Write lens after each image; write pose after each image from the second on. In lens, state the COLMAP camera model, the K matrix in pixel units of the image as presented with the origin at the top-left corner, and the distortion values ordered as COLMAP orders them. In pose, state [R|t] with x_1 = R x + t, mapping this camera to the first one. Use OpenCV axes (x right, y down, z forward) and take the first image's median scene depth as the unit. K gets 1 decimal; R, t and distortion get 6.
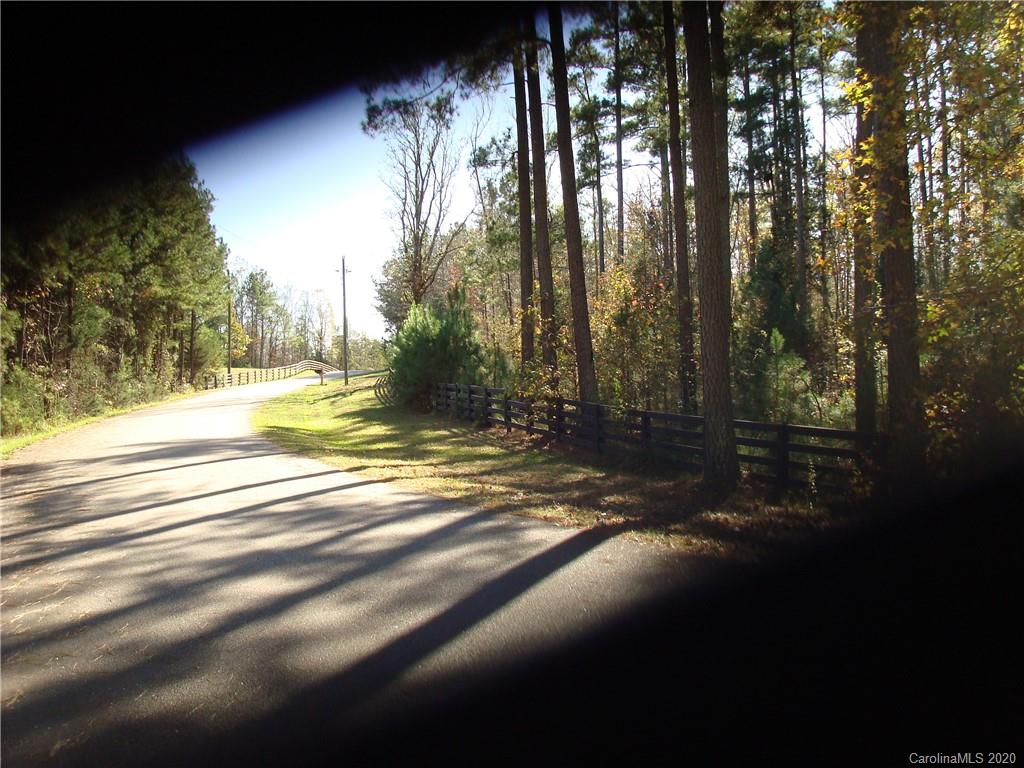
lens RADIAL K [[1063.4, 0, 507.6], [0, 1063.4, 356.9], [0, 0, 1]] dist [-0.100351, 0.000000]
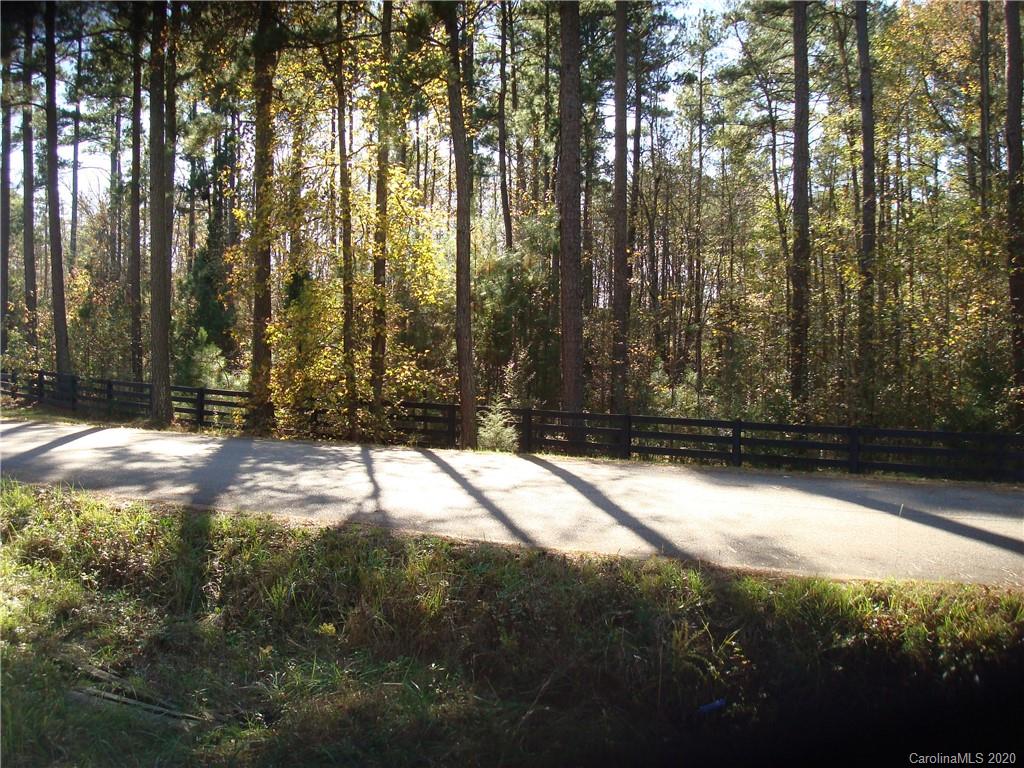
lens RADIAL K [[1063.4, 0, 502.7], [0, 1063.4, 377.9], [0, 0, 1]] dist [-0.100351, 0.000000]
pose [[0.868566, 0.026441, 0.494868, -0.047925], [-0.040891, 0.998994, 0.018392, -0.000200], [-0.493885, -0.036210, 0.868773, -0.219013]]
